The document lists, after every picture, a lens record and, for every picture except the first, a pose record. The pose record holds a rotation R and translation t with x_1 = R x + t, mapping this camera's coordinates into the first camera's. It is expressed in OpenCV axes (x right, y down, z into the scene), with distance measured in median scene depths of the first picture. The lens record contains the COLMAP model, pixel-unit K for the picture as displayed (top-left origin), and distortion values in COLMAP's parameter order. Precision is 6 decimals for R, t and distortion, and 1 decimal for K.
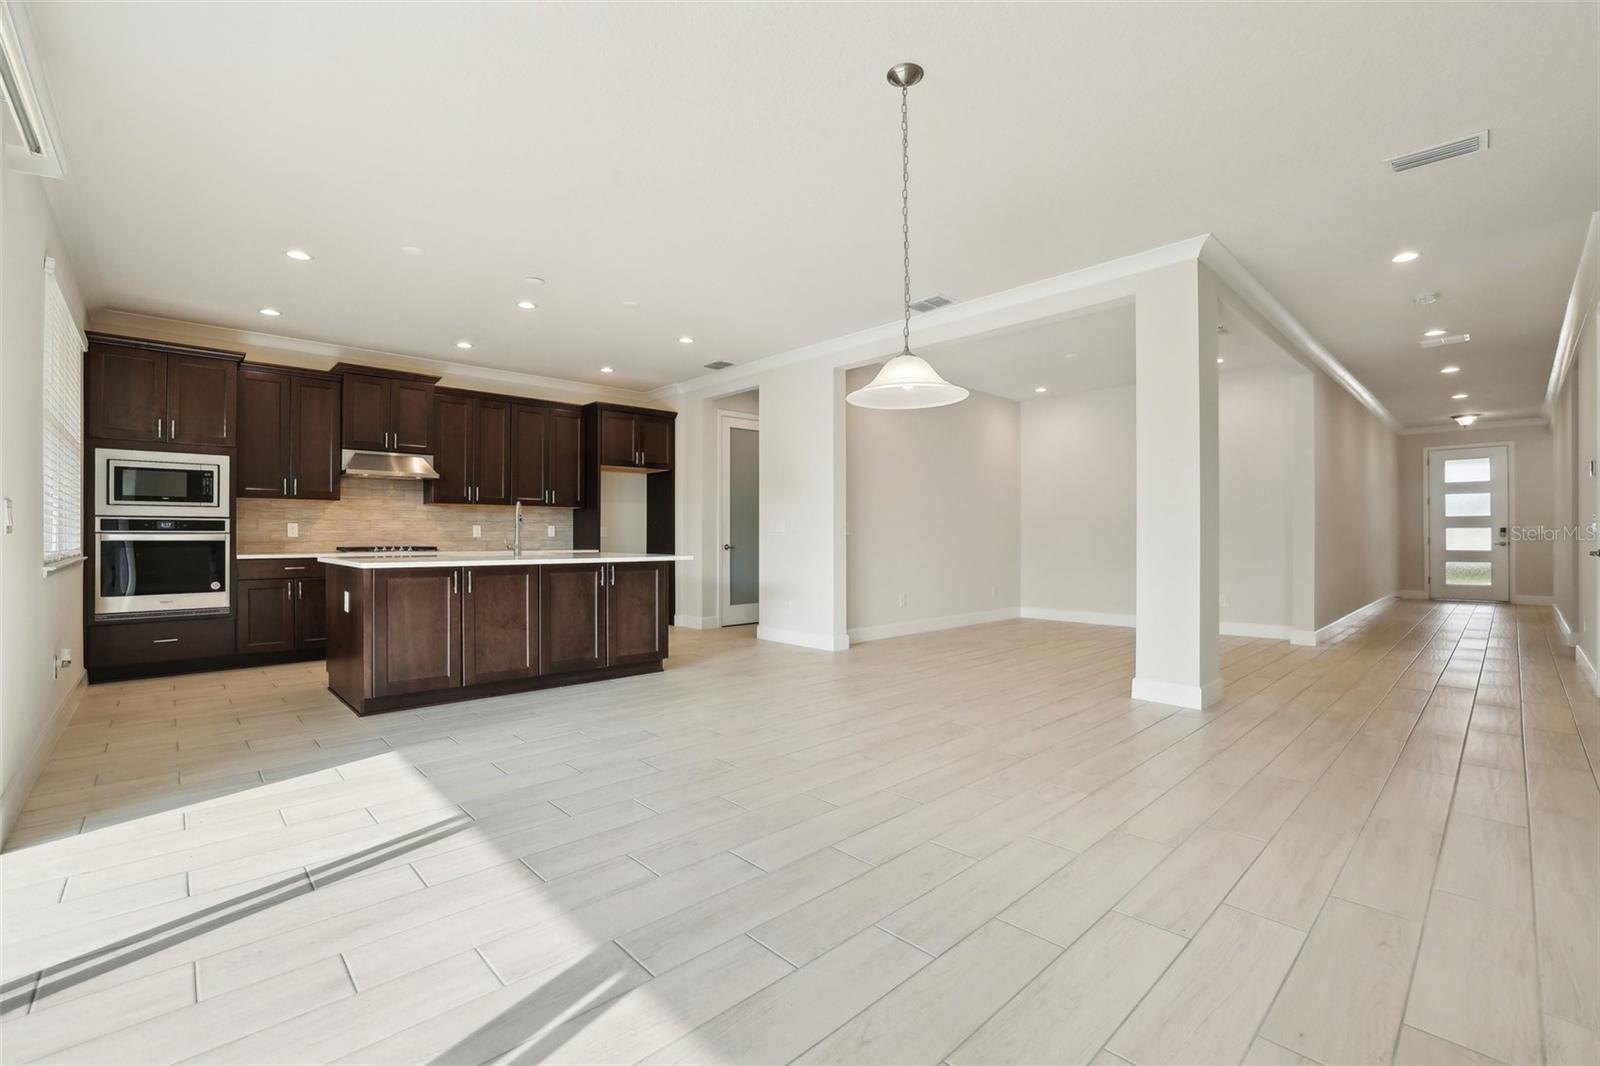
lens RADIAL K [[699.9, 0, 800.0], [0, 699.9, 533.0], [0, 0, 1]] dist [-0.013924, 0.000155]
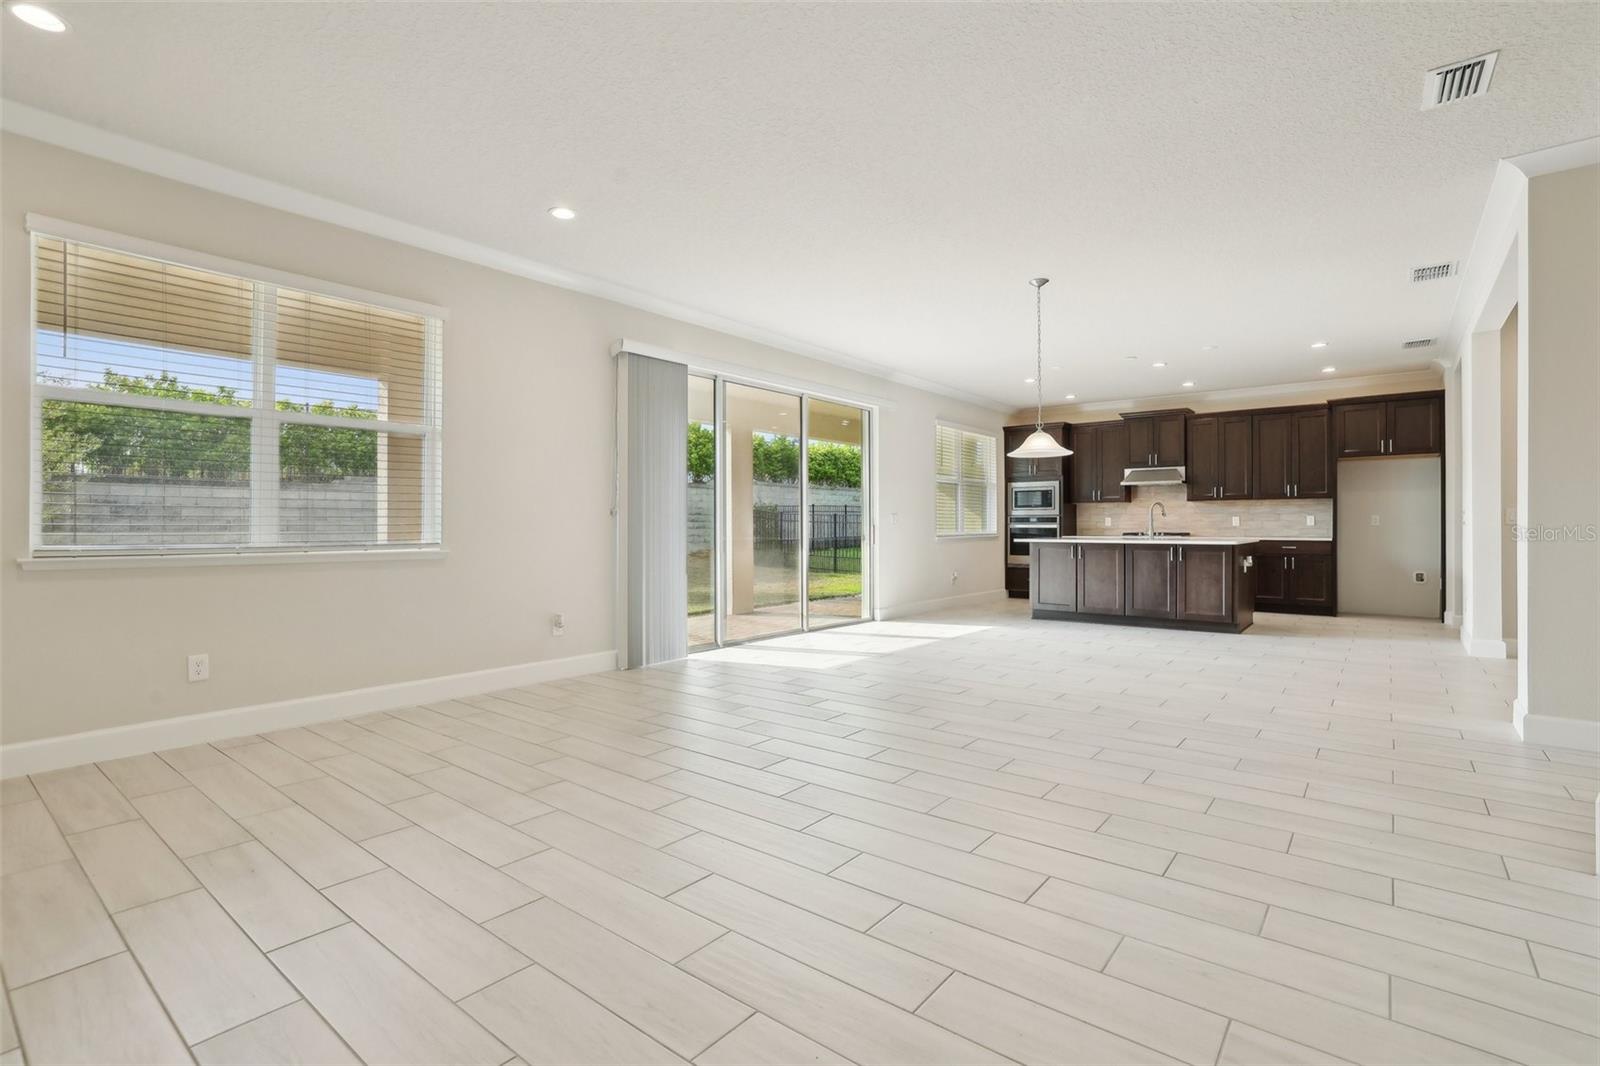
lens RADIAL K [[744.1, 0, 800.0], [0, 744.1, 533.0], [0, 0, 1]] dist [-0.000210, -0.000060]
pose [[0.141182, 0.008064, -0.989951, 0.904606], [0.004582, 0.999951, 0.008799, 0.003756], [0.989973, -0.005778, 0.141138, 0.046077]]
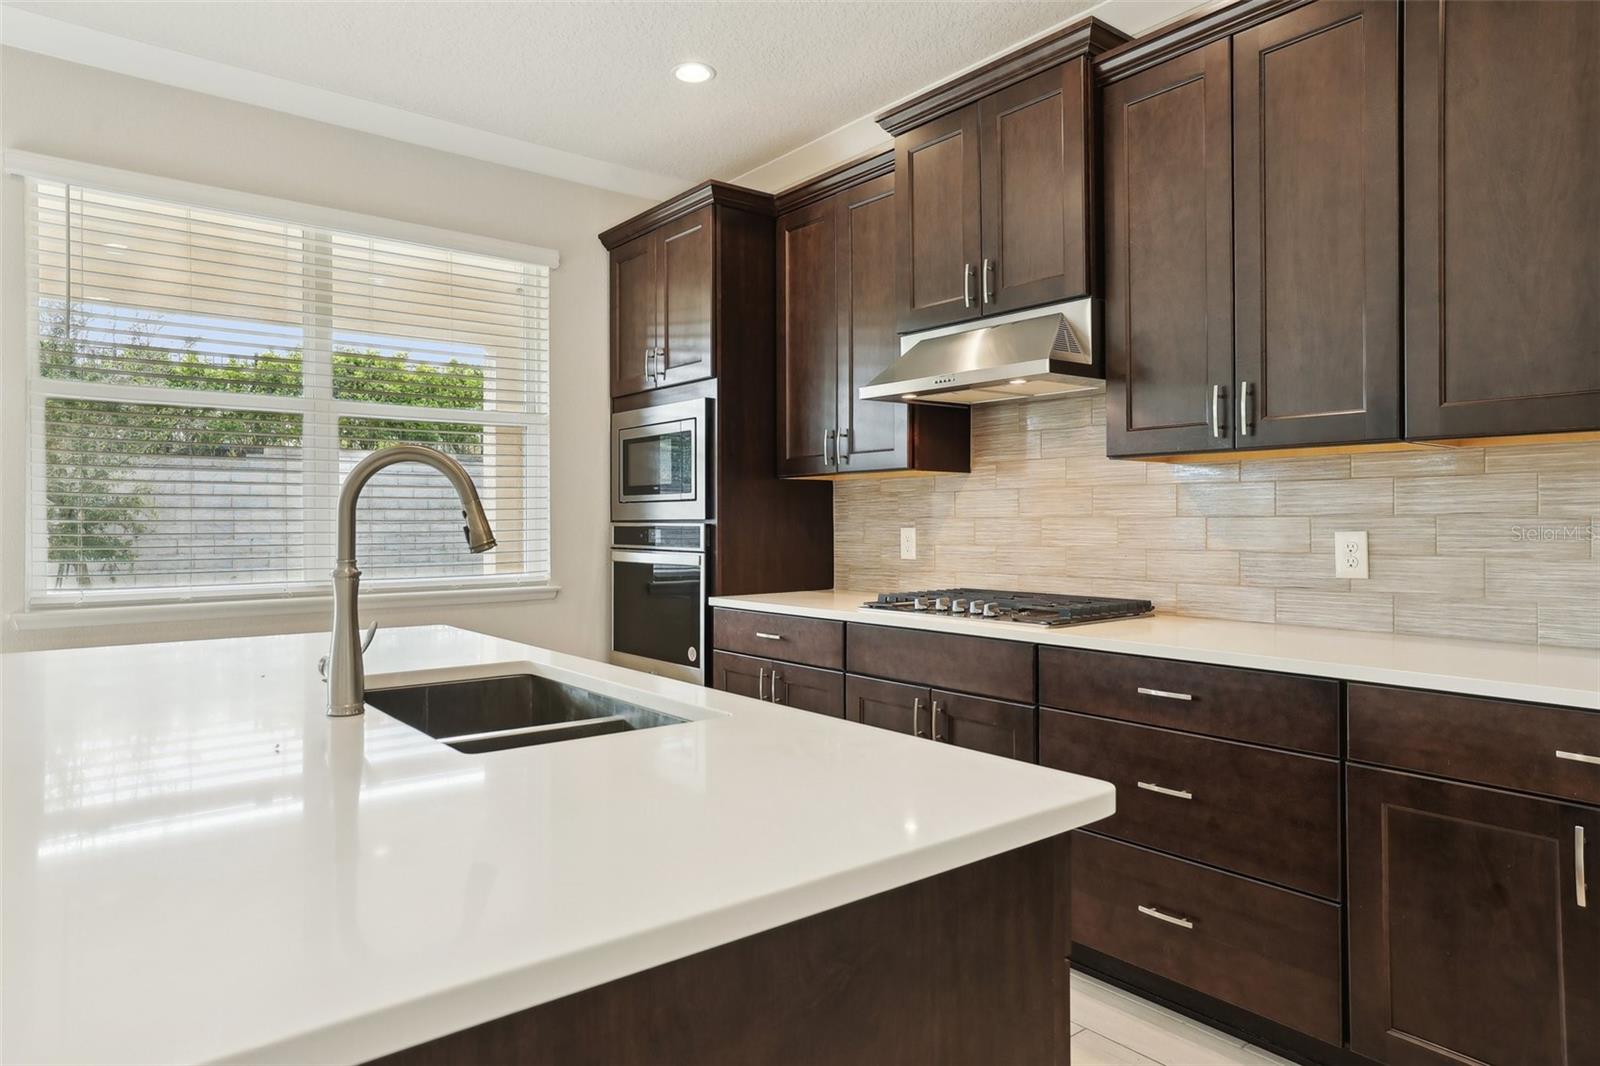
lens RADIAL K [[983.0, 0, 800.0], [0, 983.0, 533.0], [0, 0, 1]] dist [0.000482, 0.000354]
pose [[-0.082522, 0.007889, -0.996558, -0.112273], [0.003999, 0.999963, 0.007585, -0.016471], [0.996581, -0.003359, -0.082550, 1.006383]]
